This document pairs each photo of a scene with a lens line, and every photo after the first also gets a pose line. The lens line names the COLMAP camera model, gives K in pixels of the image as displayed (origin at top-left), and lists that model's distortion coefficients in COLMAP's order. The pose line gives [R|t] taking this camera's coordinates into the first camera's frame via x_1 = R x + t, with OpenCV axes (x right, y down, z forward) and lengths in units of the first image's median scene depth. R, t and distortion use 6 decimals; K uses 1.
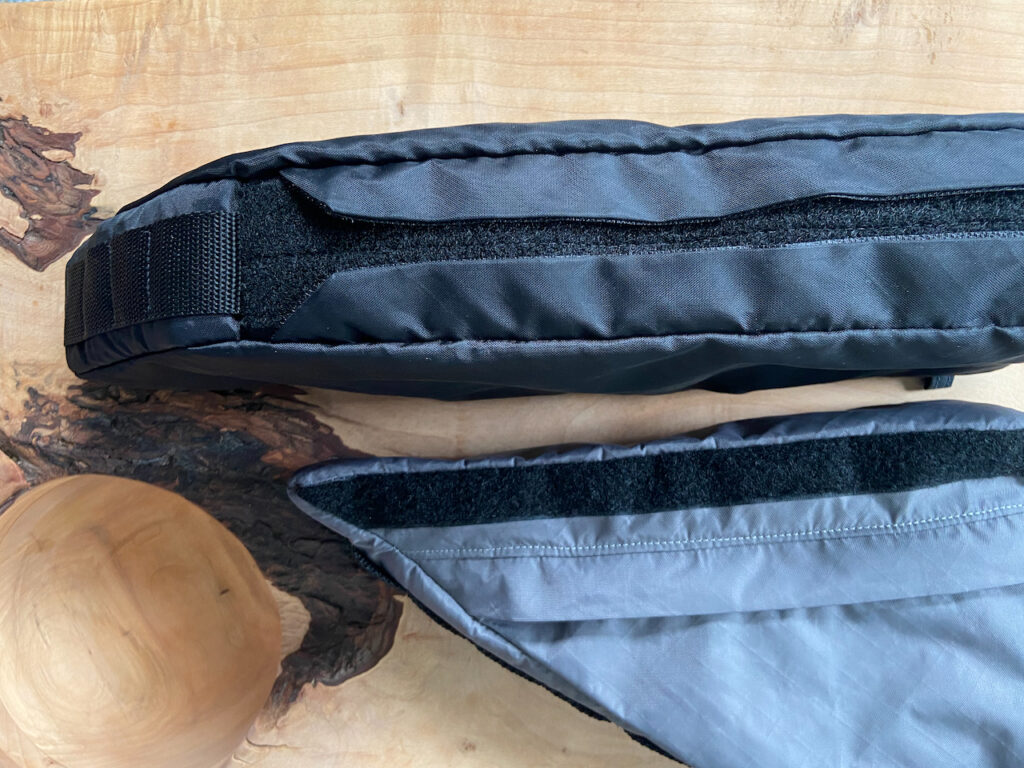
lens RADIAL K [[787.5, 0, 515.0], [0, 787.5, 394.7], [0, 0, 1]] dist [0.008747, 0.000109]
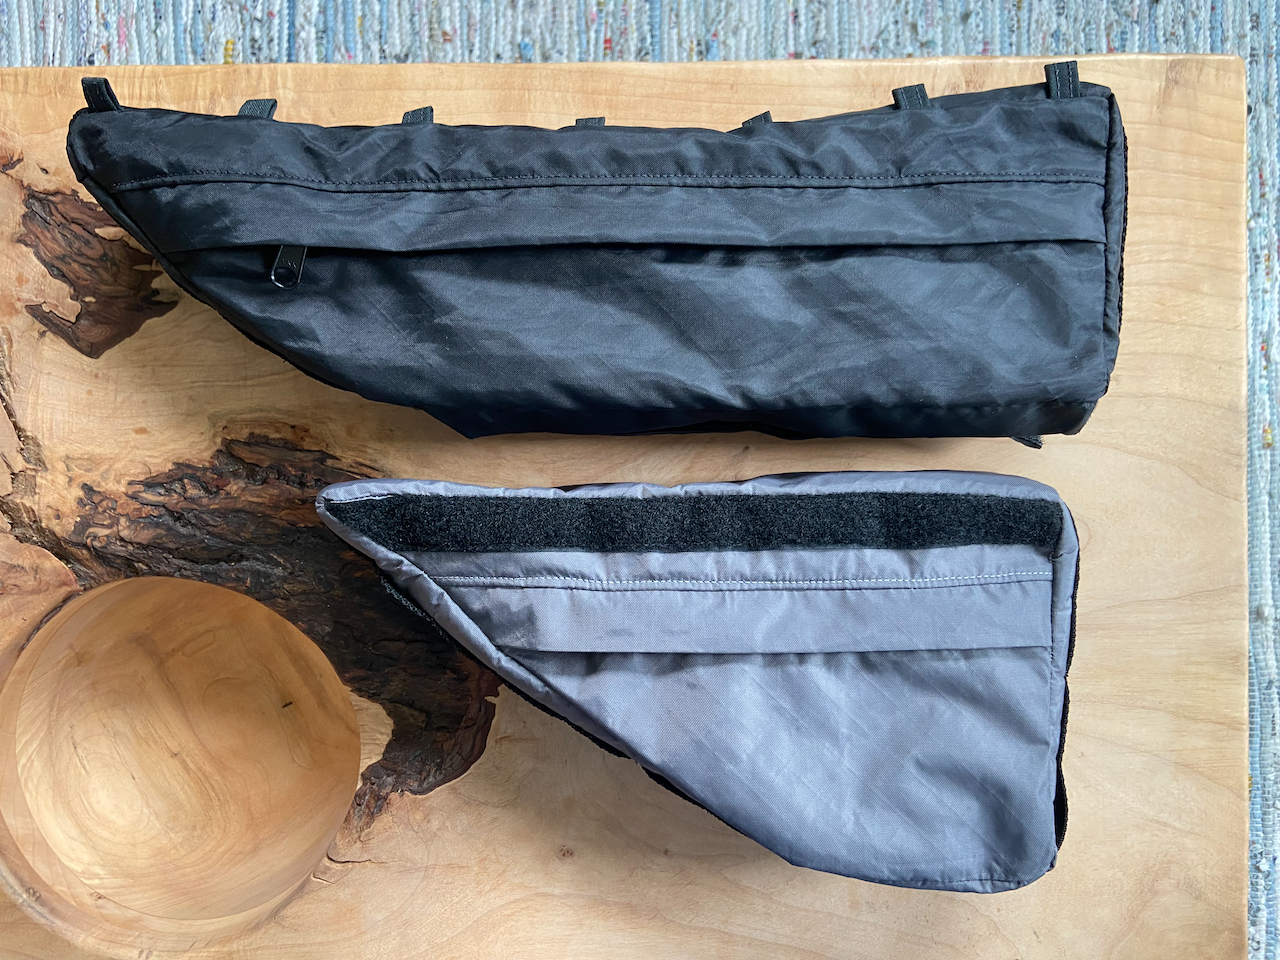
lens RADIAL K [[971.7, 0, 640.0], [0, 971.7, 480.0], [0, 0, 1]] dist [0.009345, 0.007738]
pose [[0.997713, -0.014285, 0.066065, -0.040699], [0.014464, 0.999893, -0.002228, -0.001476], [-0.066026, 0.003178, 0.997813, -0.181562]]
